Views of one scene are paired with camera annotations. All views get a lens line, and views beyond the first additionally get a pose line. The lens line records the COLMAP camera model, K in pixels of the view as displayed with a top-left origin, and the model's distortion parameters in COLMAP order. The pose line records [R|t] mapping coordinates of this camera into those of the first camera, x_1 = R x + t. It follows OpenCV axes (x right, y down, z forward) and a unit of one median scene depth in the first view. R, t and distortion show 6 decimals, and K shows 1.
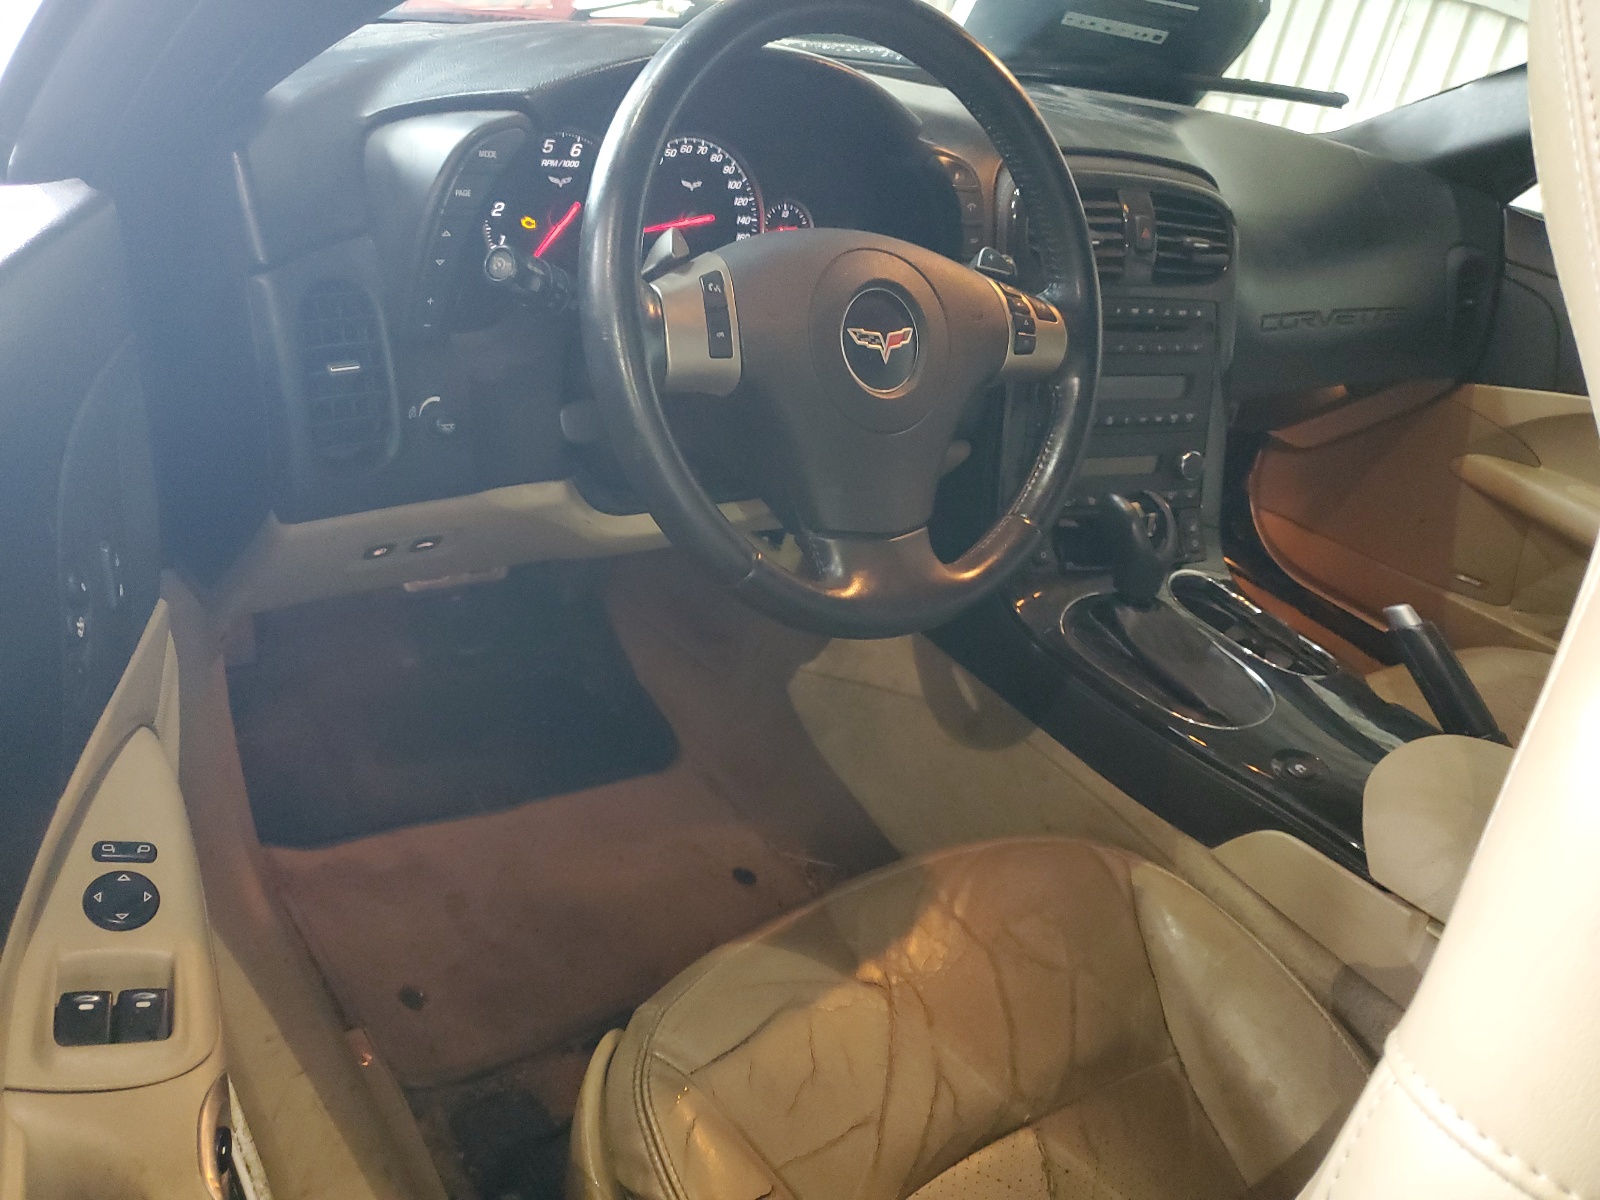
lens RADIAL K [[1224.7, 0, 798.9], [0, 1224.7, 599.5], [0, 0, 1]] dist [0.011355, -0.000268]
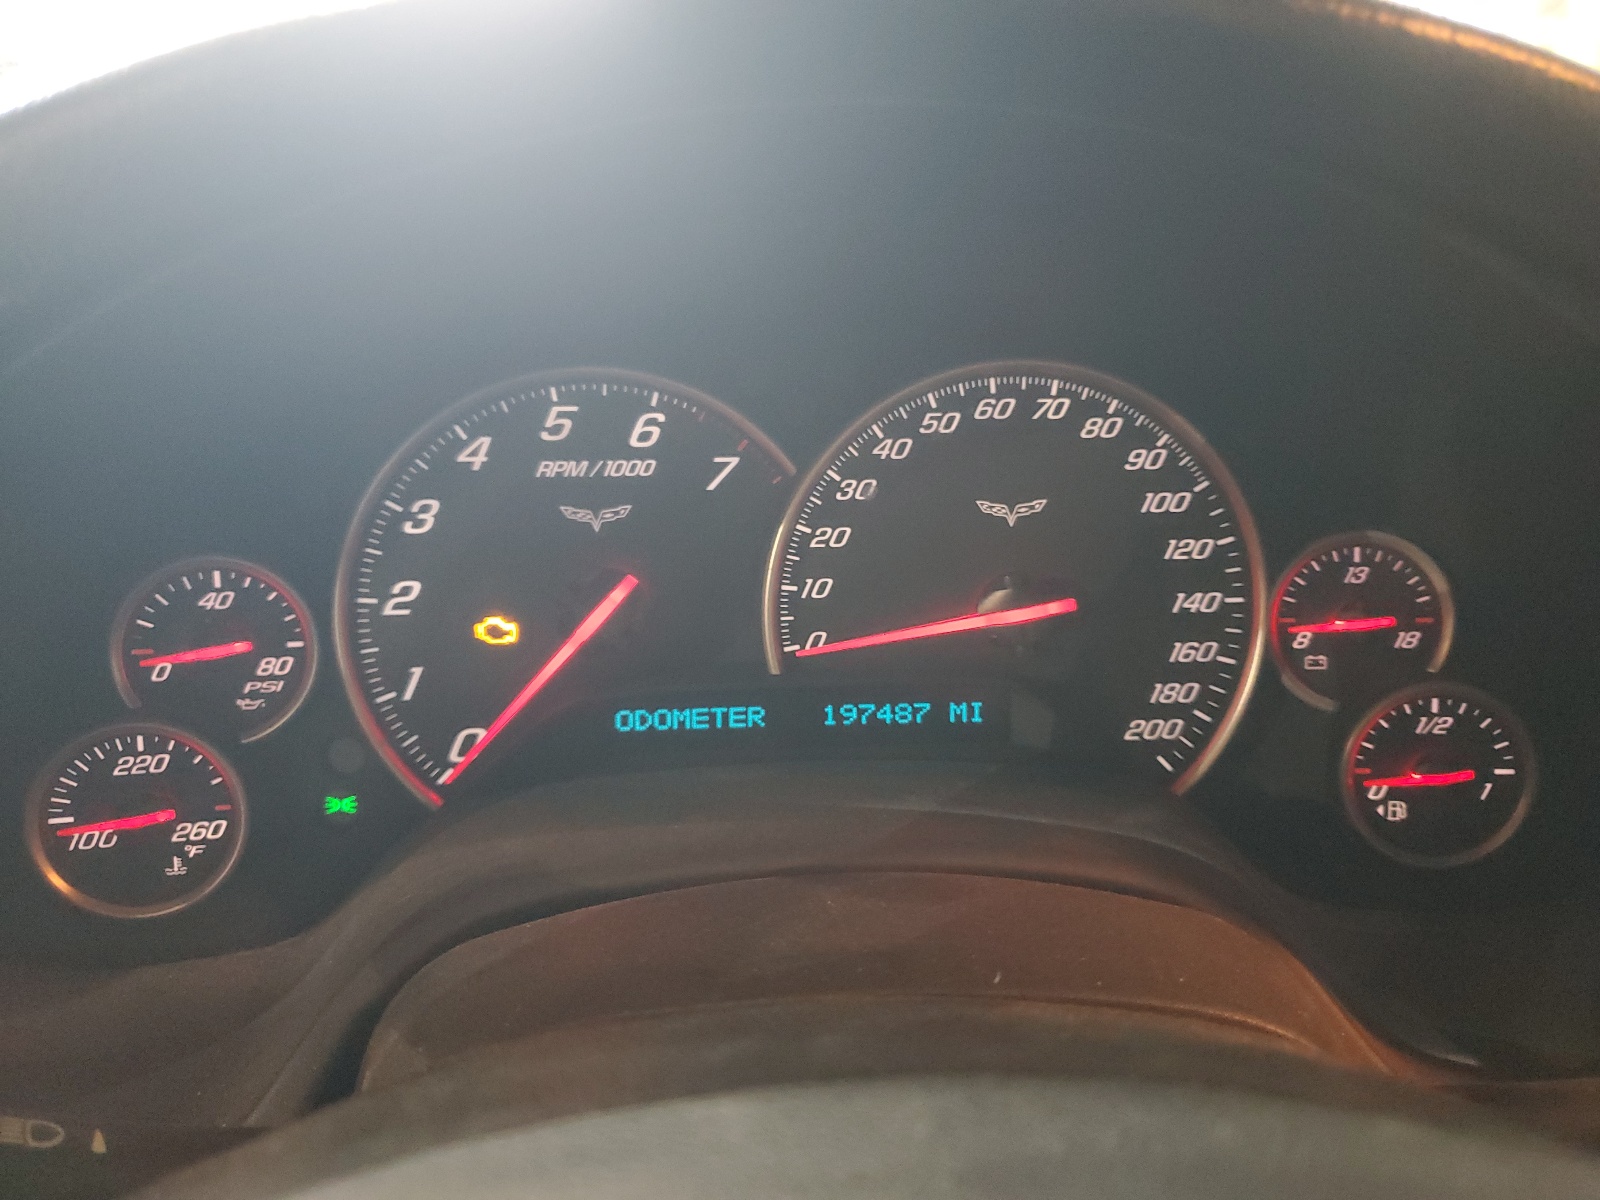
lens RADIAL K [[1224.7, 0, 801.0], [0, 1224.7, 597.8], [0, 0, 1]] dist [0.011355, -0.000268]
pose [[0.845230, 0.038443, -0.533018, 0.042831], [-0.135216, 0.980338, -0.143714, -0.263069], [0.517013, 0.193544, 0.833810, 0.708285]]
